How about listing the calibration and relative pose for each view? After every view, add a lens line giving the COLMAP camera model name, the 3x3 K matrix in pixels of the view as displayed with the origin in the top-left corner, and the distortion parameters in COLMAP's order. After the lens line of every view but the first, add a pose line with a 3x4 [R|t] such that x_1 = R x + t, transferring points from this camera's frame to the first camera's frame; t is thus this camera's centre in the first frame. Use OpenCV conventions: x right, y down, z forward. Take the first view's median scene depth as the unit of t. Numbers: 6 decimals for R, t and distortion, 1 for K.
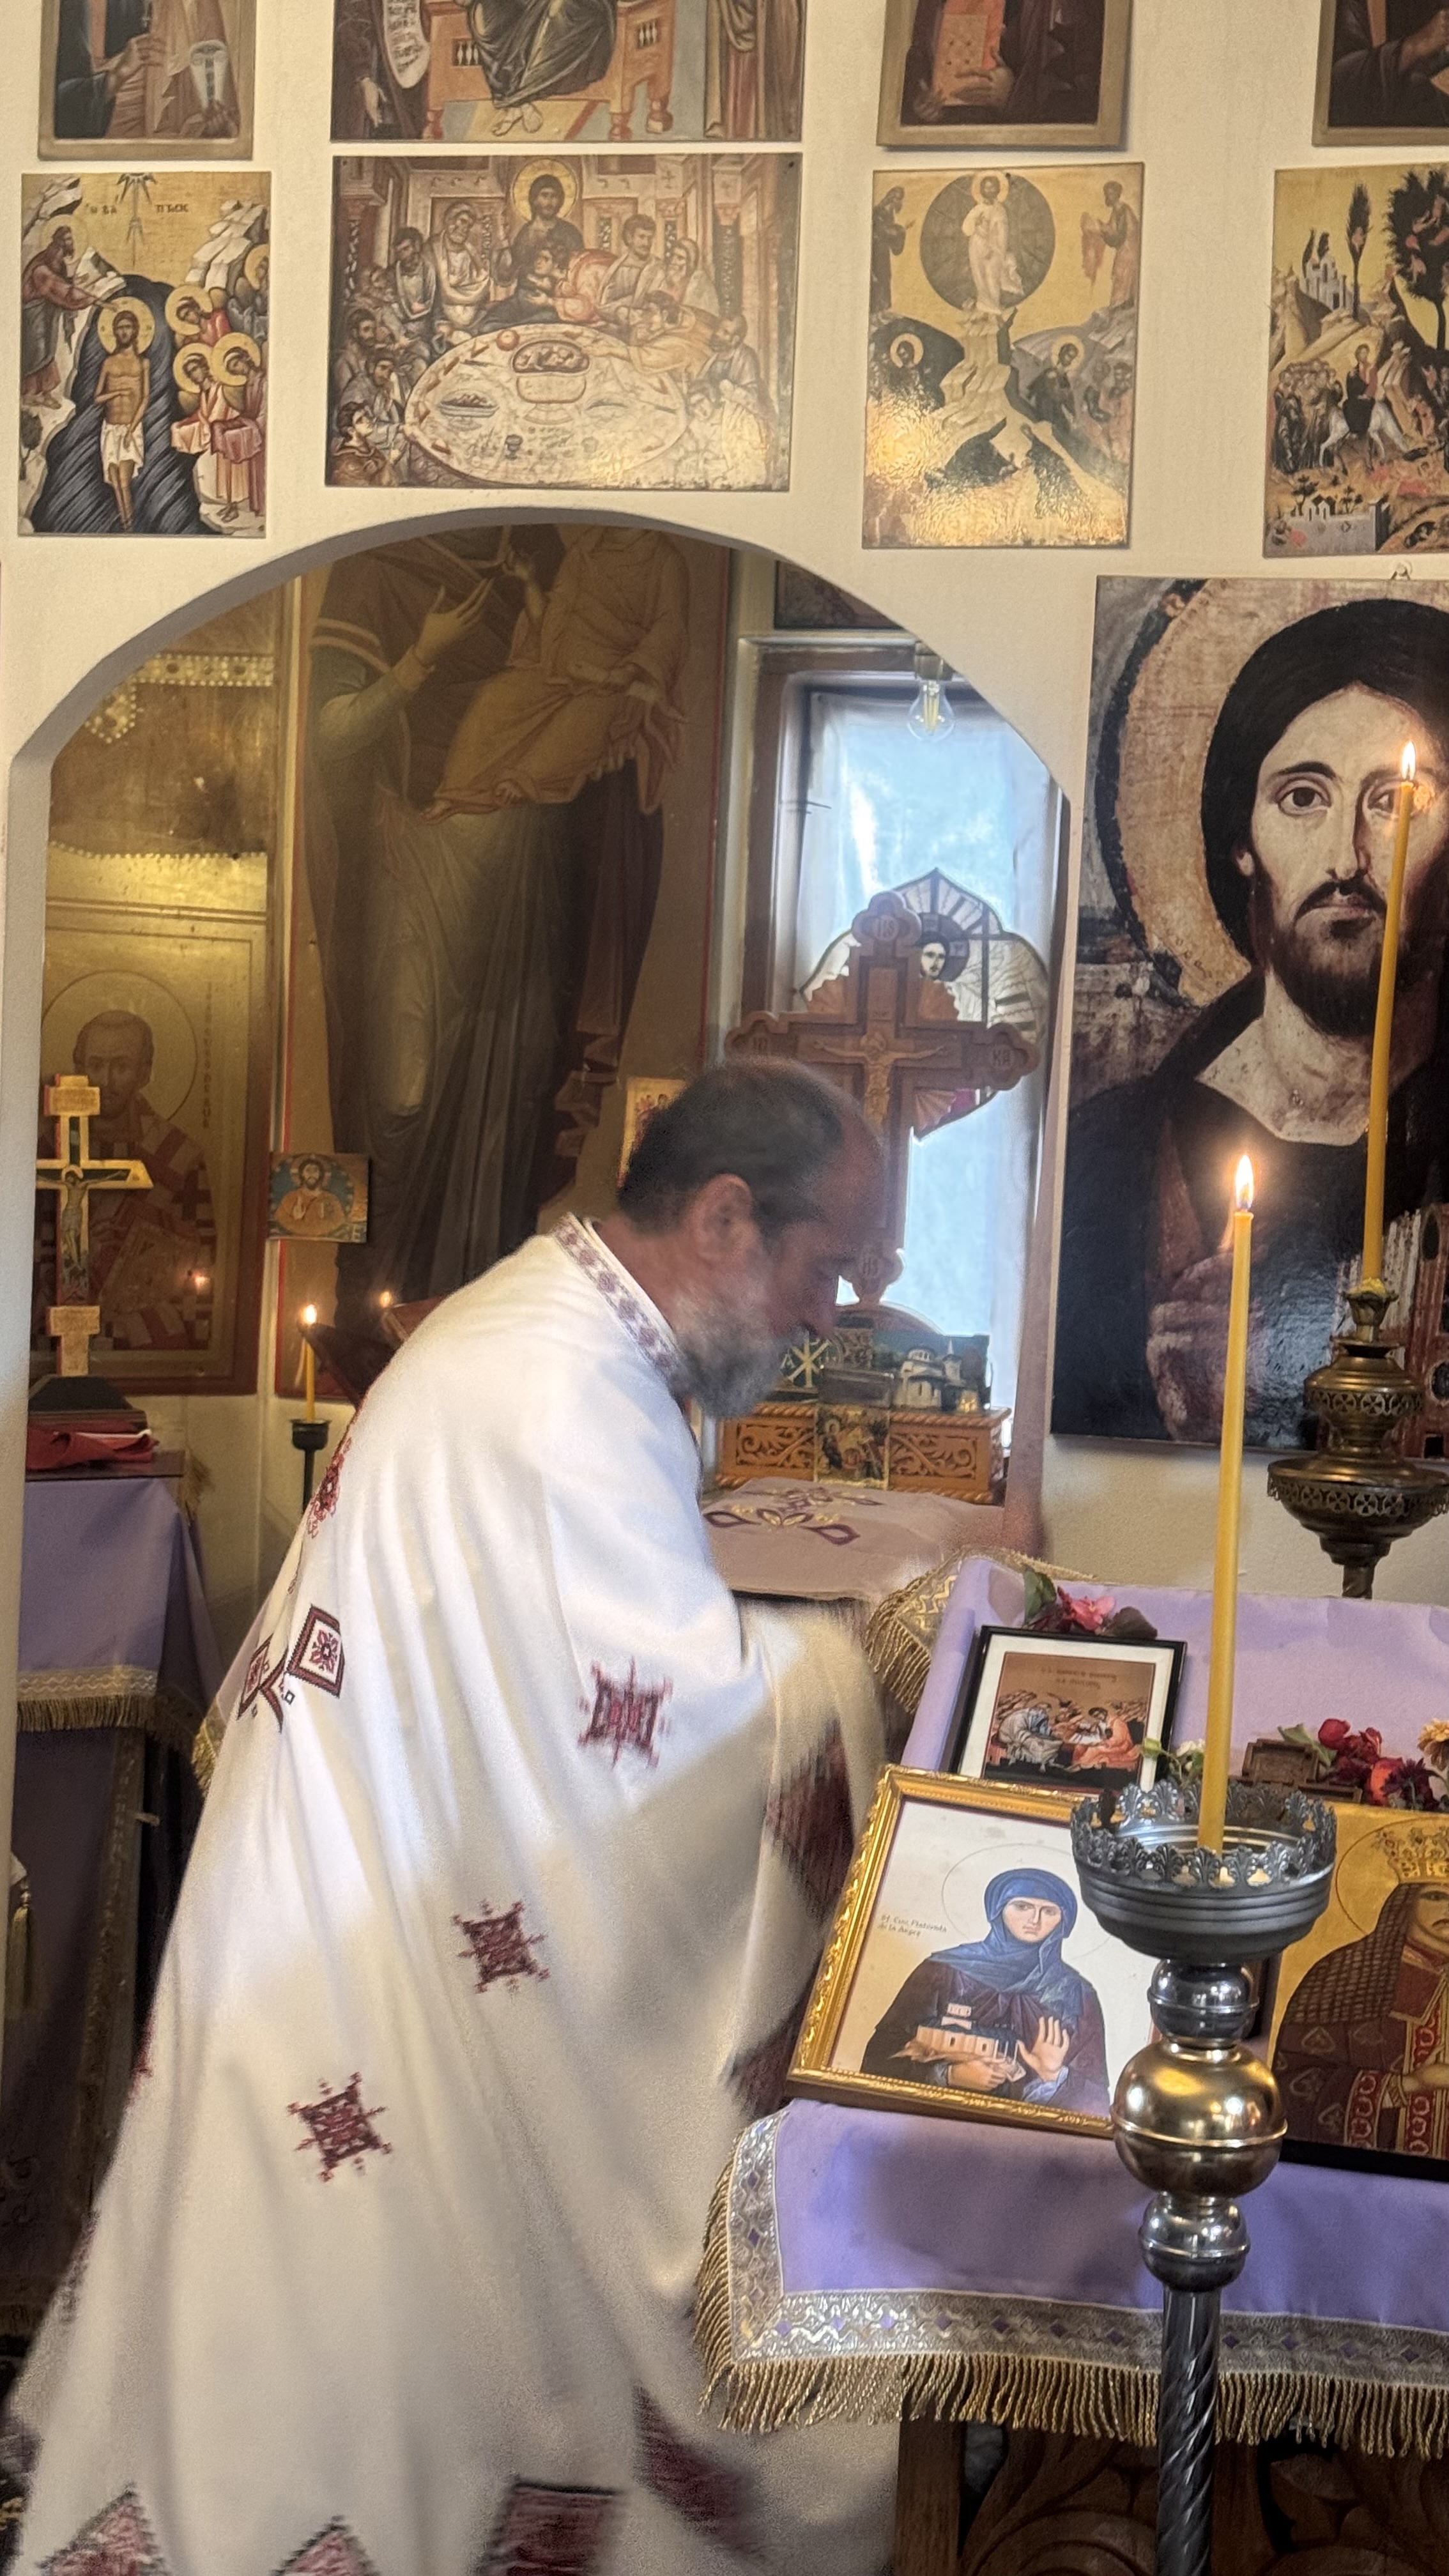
lens RADIAL K [[3611.0, 0, 761.2], [0, 3611.0, 1279.8], [0, 0, 1]] dist [0.131252, 0.000000]
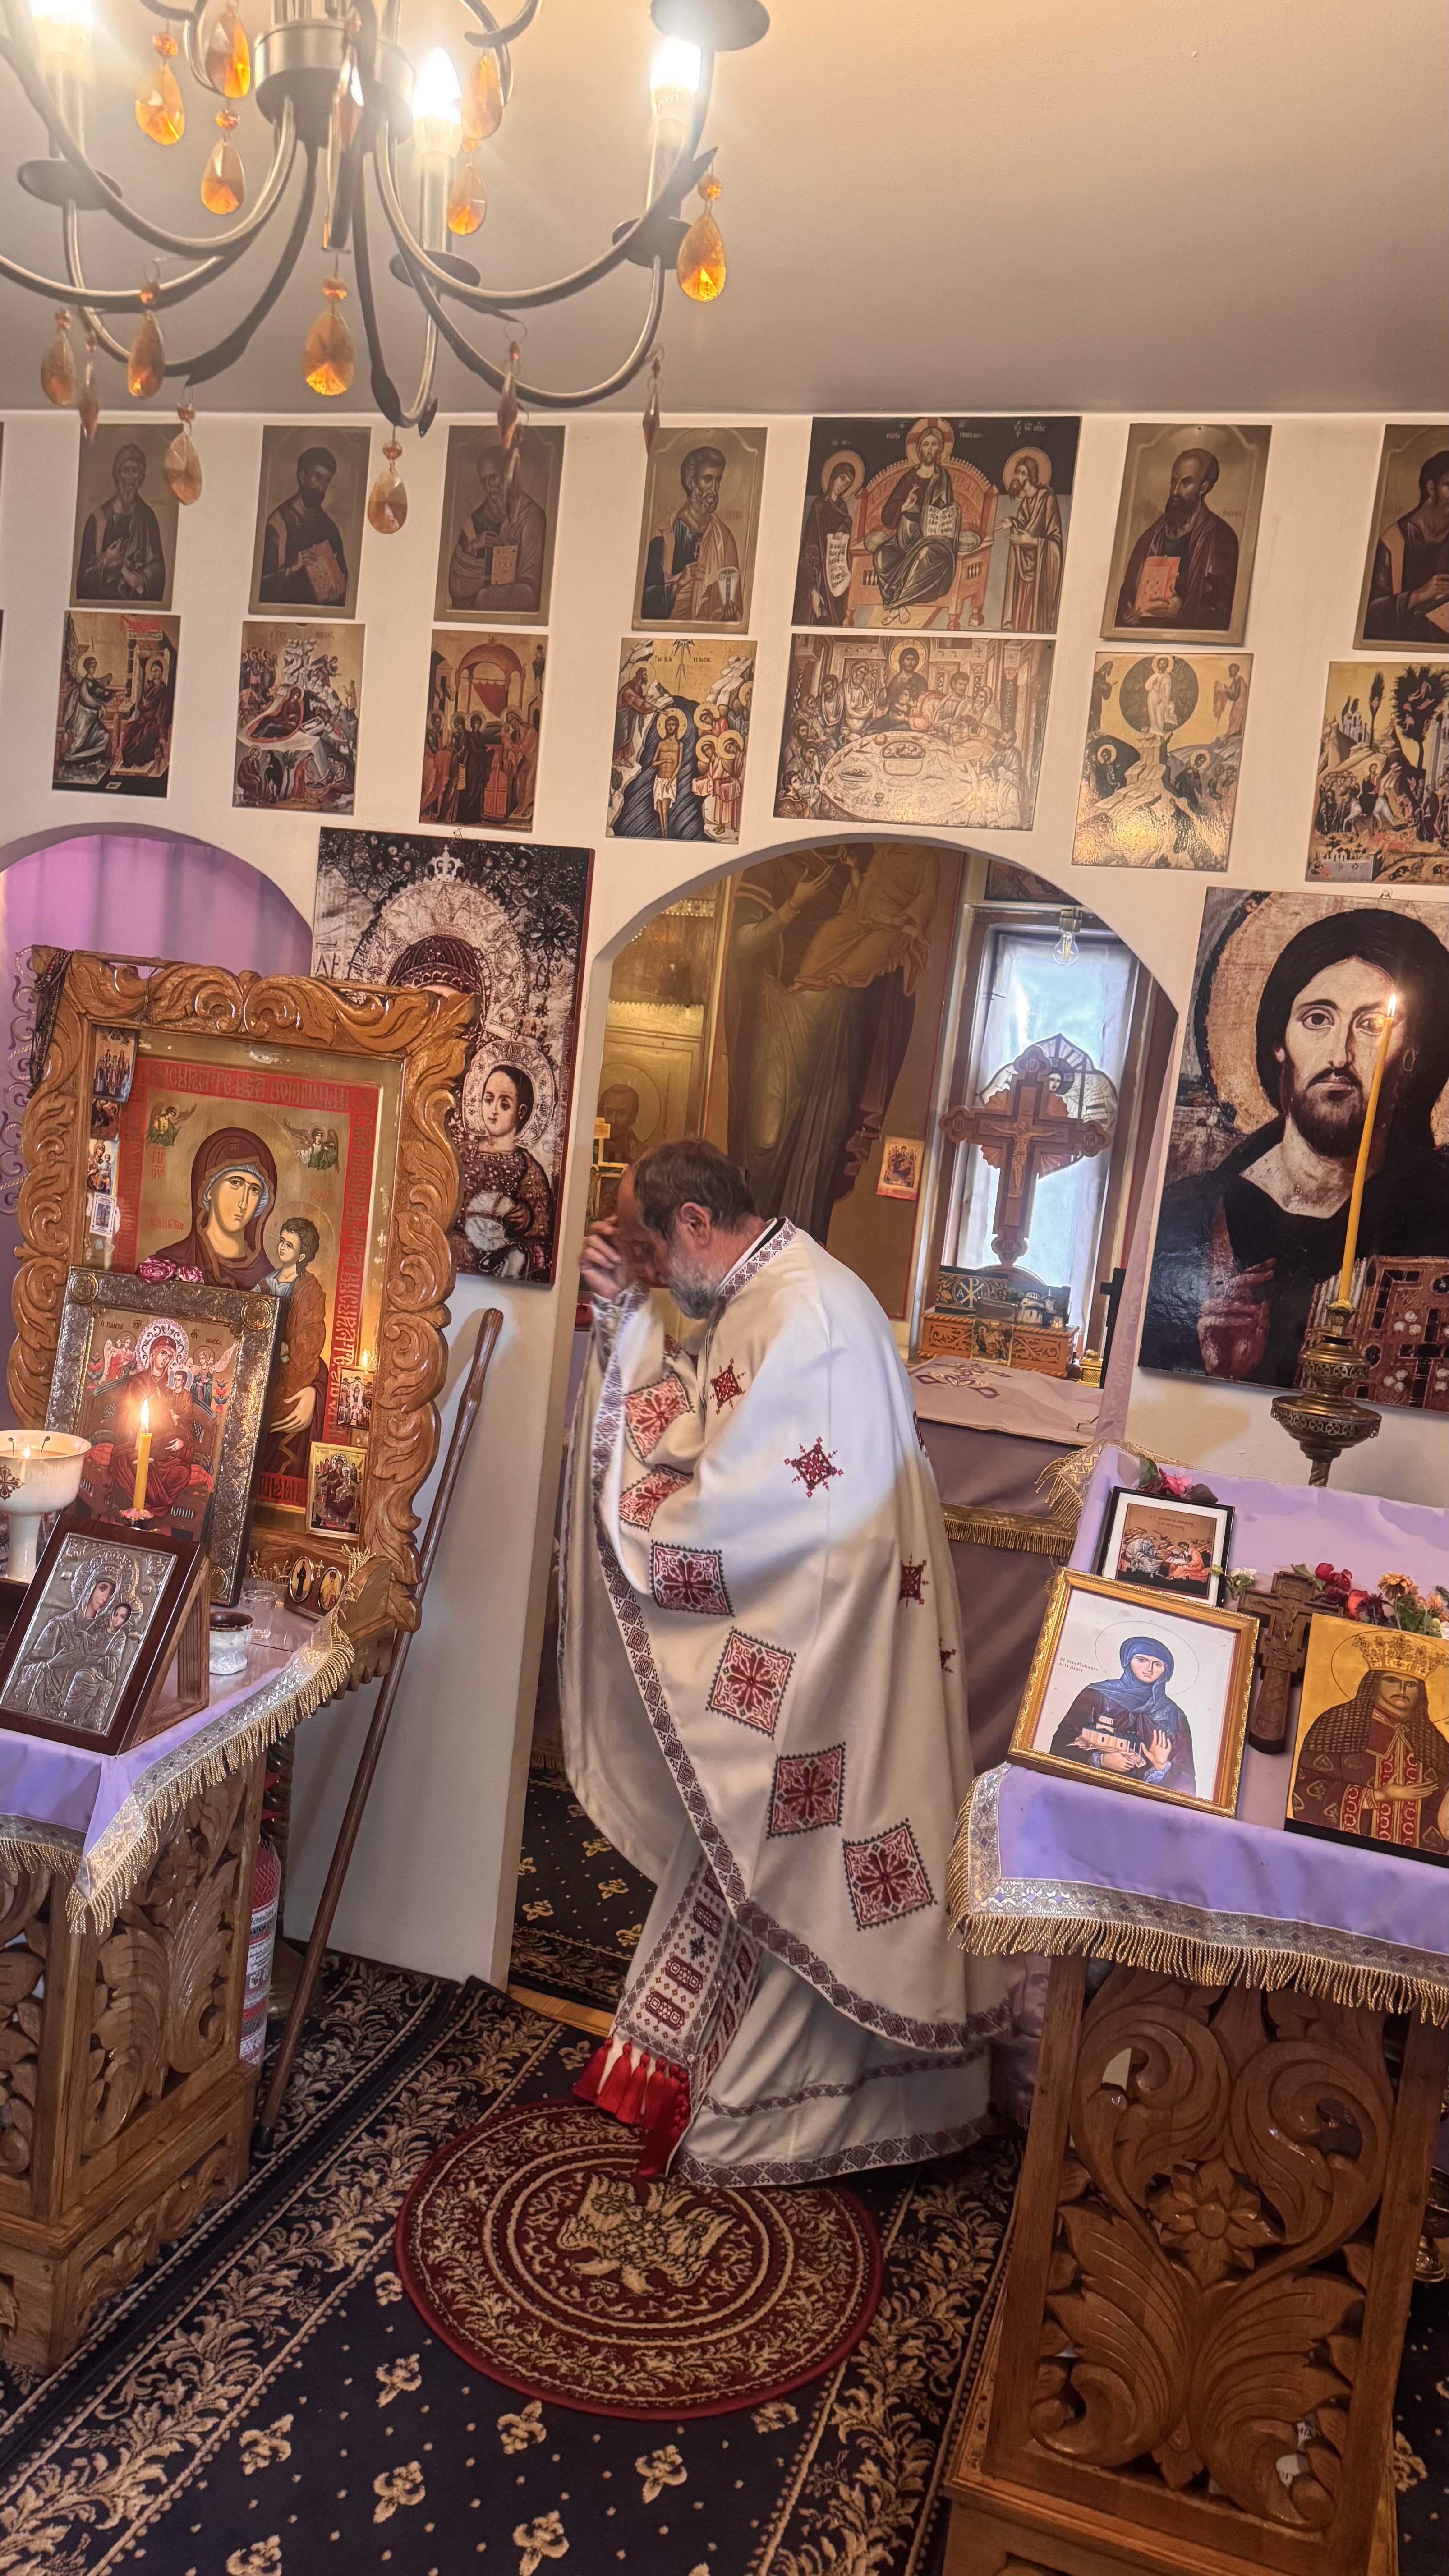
lens RADIAL K [[1810.4, 0, 724.5], [0, 1810.4, 1291.5], [0, 0, 1]] dist [0.088946, -0.131523]
pose [[0.993016, 0.073312, -0.092440, -0.043637], [-0.069139, 0.996472, 0.047572, -0.023403], [0.095602, -0.040849, 0.994581, 0.084646]]
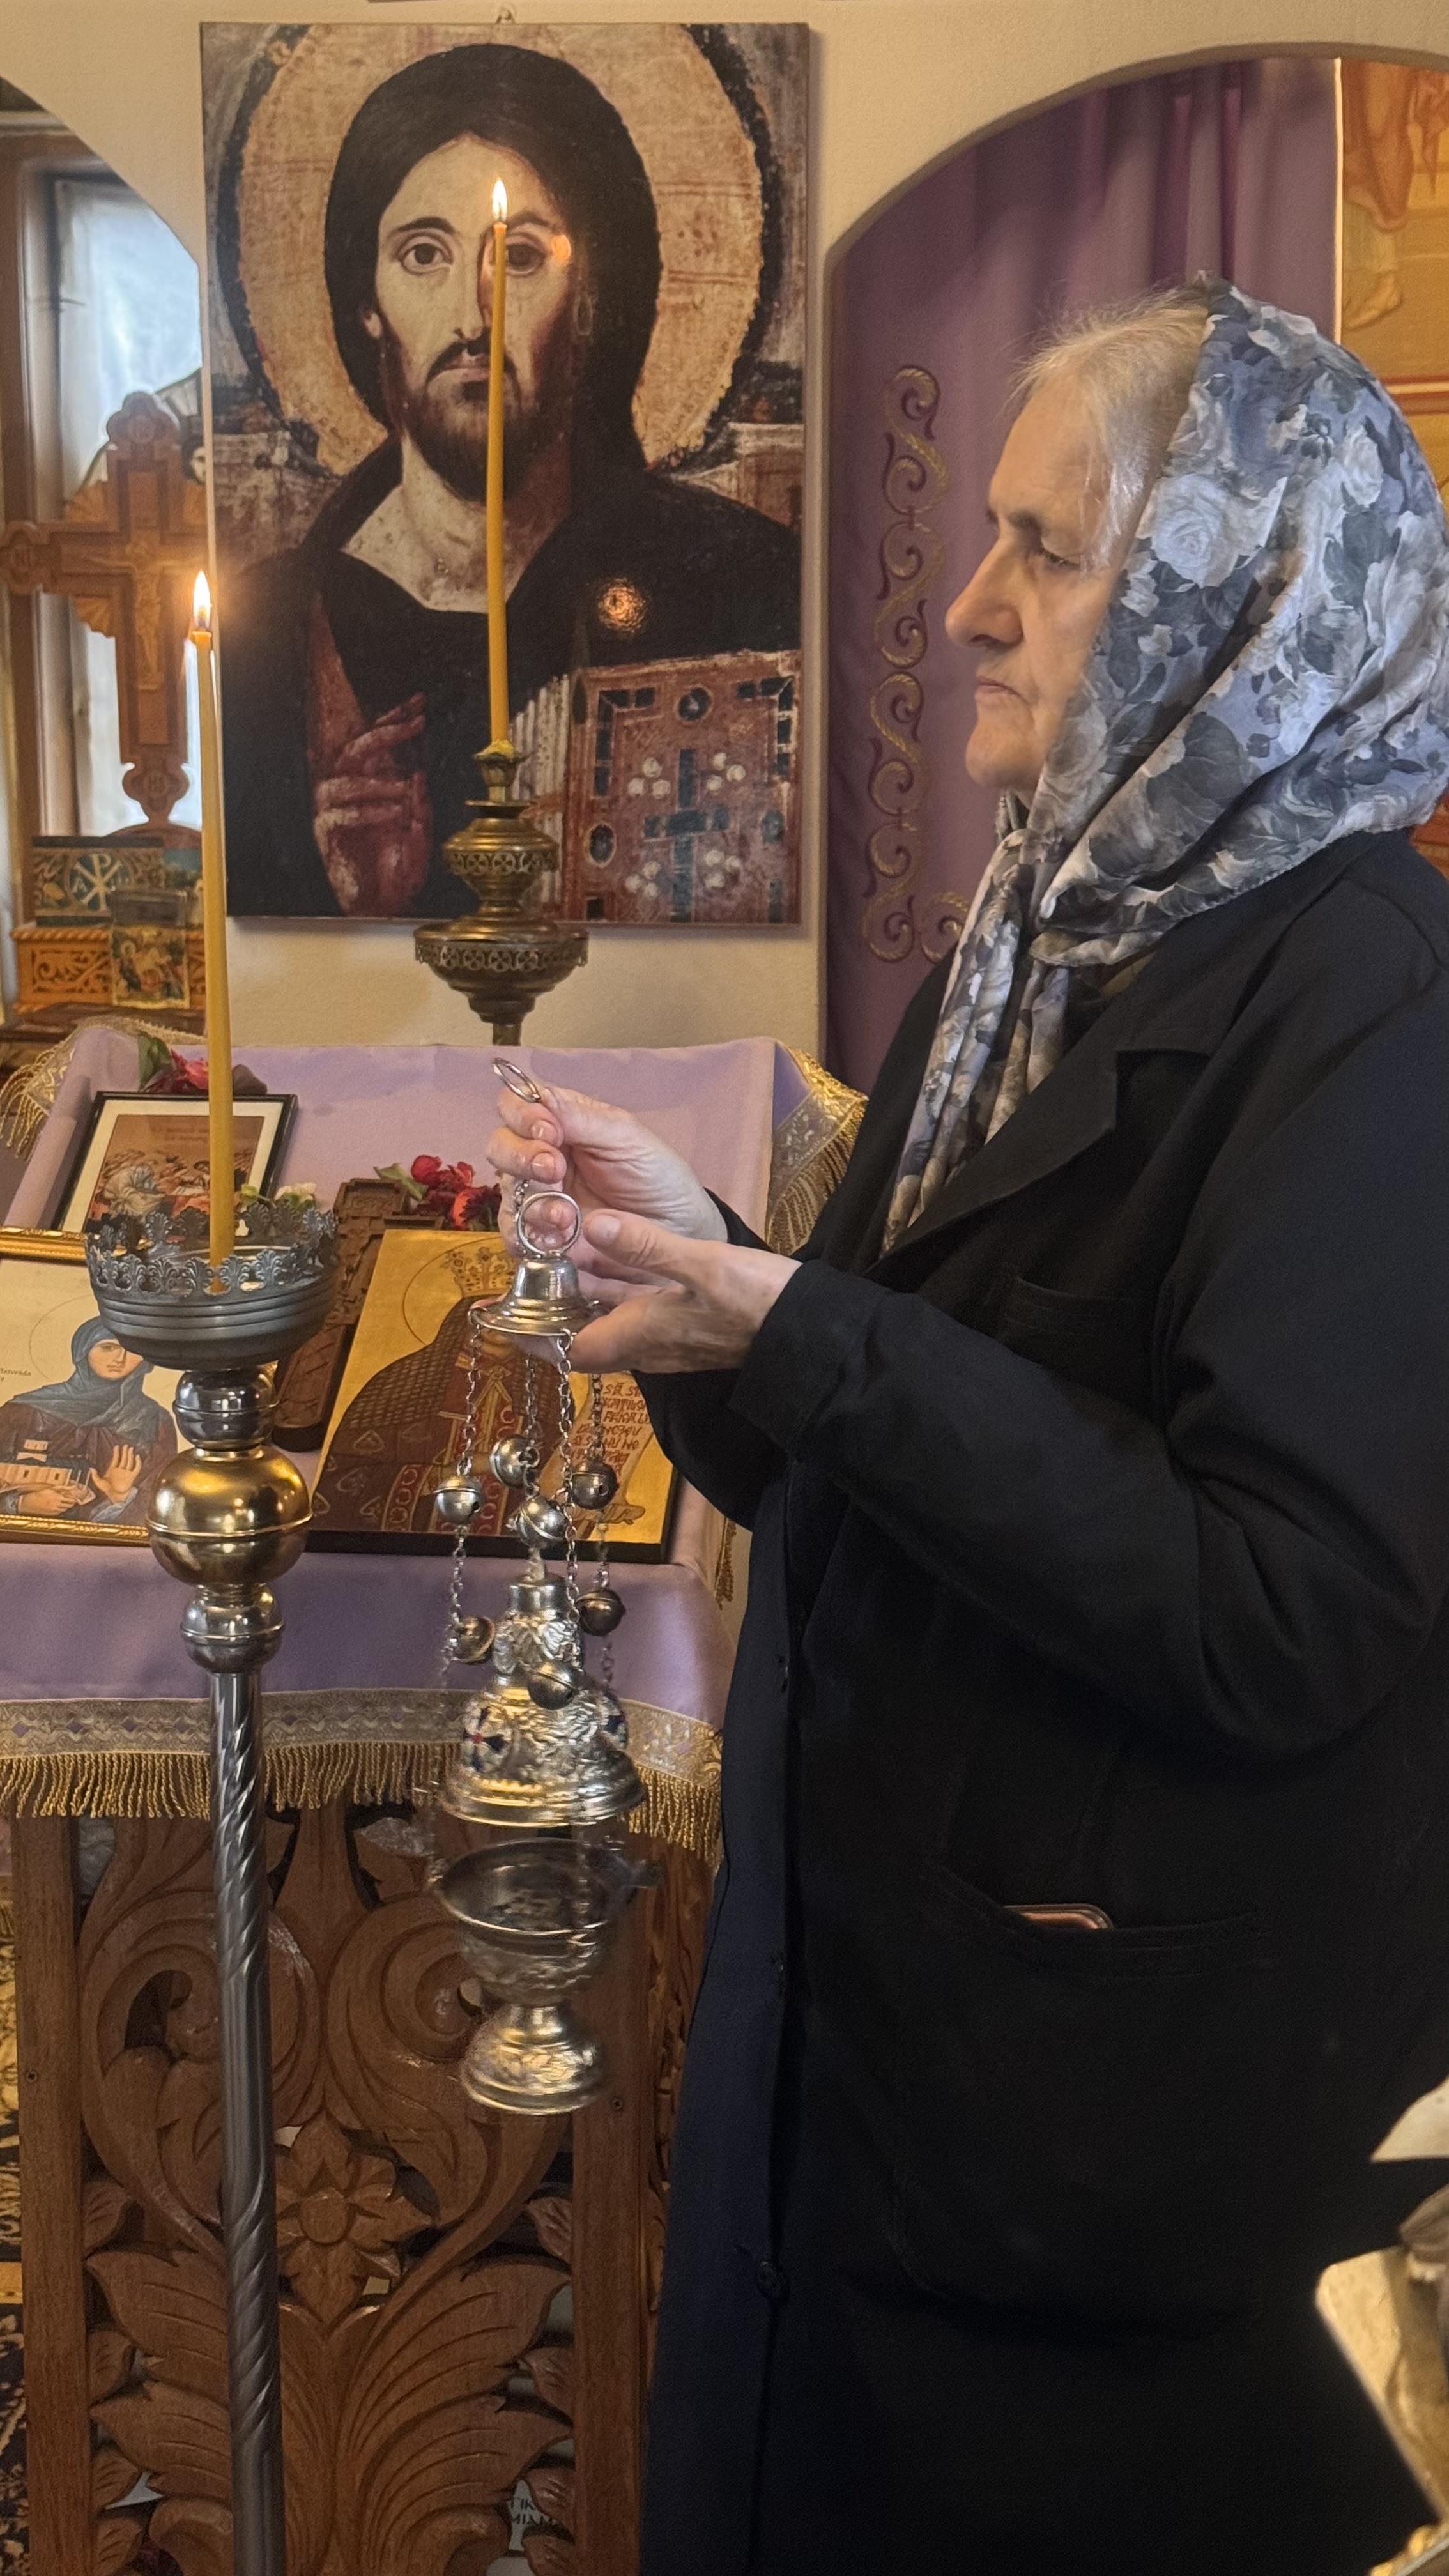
lens RADIAL K [[3611.0, 0, 763.0], [0, 3611.0, 1307.1], [0, 0, 1]] dist [0.131252, 0.000000]
pose [[0.989610, -0.065393, 0.128047, 0.092141], [0.048529, 0.990240, 0.130653, 0.025802], [-0.135341, -0.123082, 0.983124, -0.031902]]
